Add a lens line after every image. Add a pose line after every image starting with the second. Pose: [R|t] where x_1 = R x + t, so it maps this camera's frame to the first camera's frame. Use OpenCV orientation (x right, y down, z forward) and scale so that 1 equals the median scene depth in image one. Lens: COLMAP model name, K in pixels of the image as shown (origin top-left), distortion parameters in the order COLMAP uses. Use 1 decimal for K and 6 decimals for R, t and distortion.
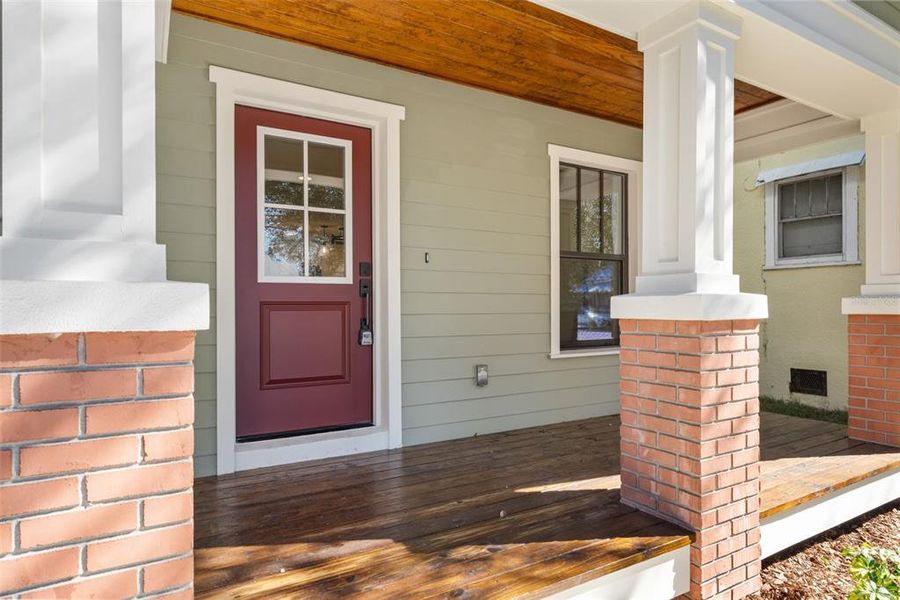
lens RADIAL K [[468.4, 0, 410.3], [0, 468.4, 303.5], [0, 0, 1]] dist [0.000958, 0.000164]
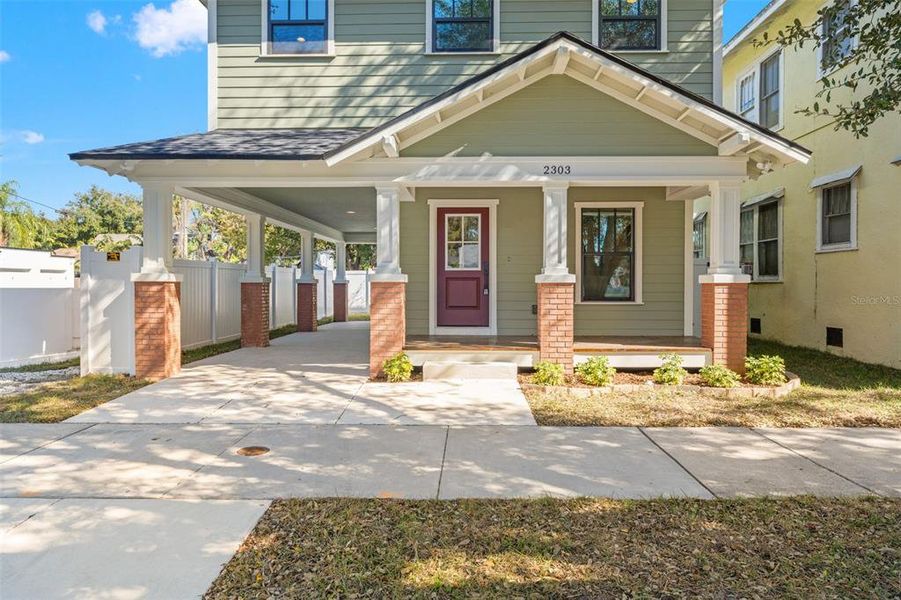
lens RADIAL K [[472.6, 0, 451.8], [0, 472.6, 286.5], [0, 0, 1]] dist [-0.001249, -0.000522]
pose [[0.858293, 0.009132, -0.513079, 1.135477], [-0.002204, 0.999898, 0.014110, 0.010568], [0.513155, -0.010980, 0.858225, -1.372725]]
